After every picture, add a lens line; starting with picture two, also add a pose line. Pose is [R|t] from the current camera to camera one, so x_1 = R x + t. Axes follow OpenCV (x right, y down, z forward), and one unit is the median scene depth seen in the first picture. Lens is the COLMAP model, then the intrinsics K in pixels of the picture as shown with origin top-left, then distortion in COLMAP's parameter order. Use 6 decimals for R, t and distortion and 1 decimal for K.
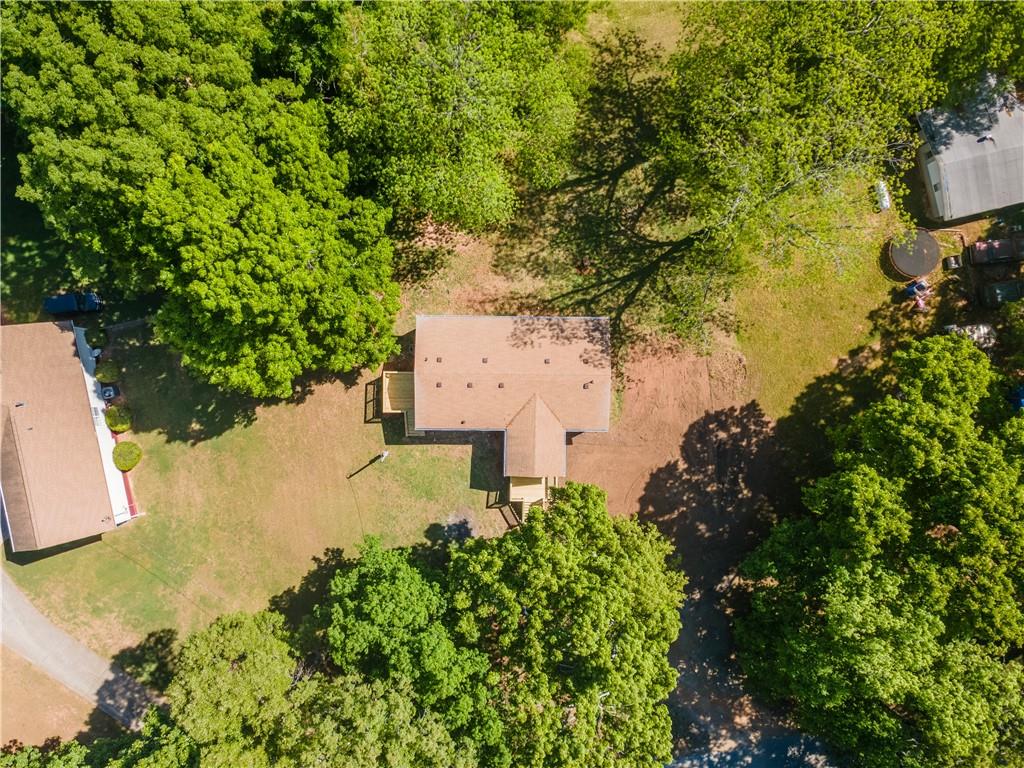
lens RADIAL K [[751.6, 0, 512.0], [0, 751.6, 384.0], [0, 0, 1]] dist [0.043337, 0.000630]
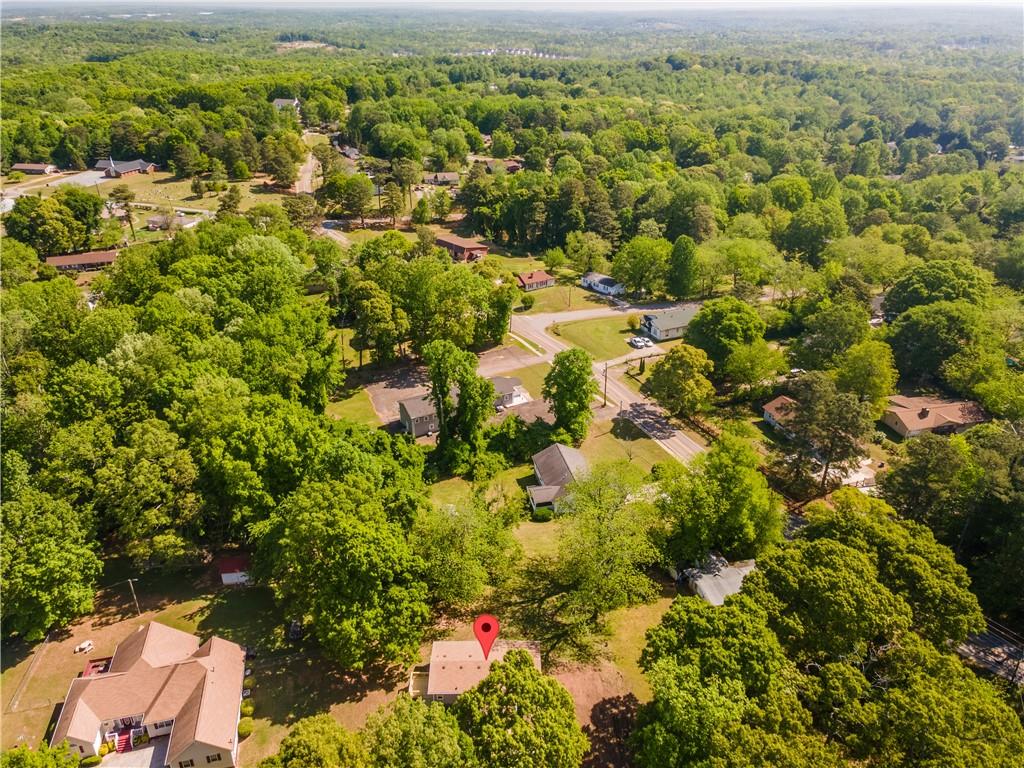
lens RADIAL K [[751.6, 0, 512.0], [0, 751.6, 384.0], [0, 0, 1]] dist [0.043337, 0.000630]
pose [[0.999825, -0.014692, 0.011605, 0.047937], [0.017137, 0.468575, -0.883257, 1.180783], [0.007540, 0.883301, 0.468745, -0.393775]]
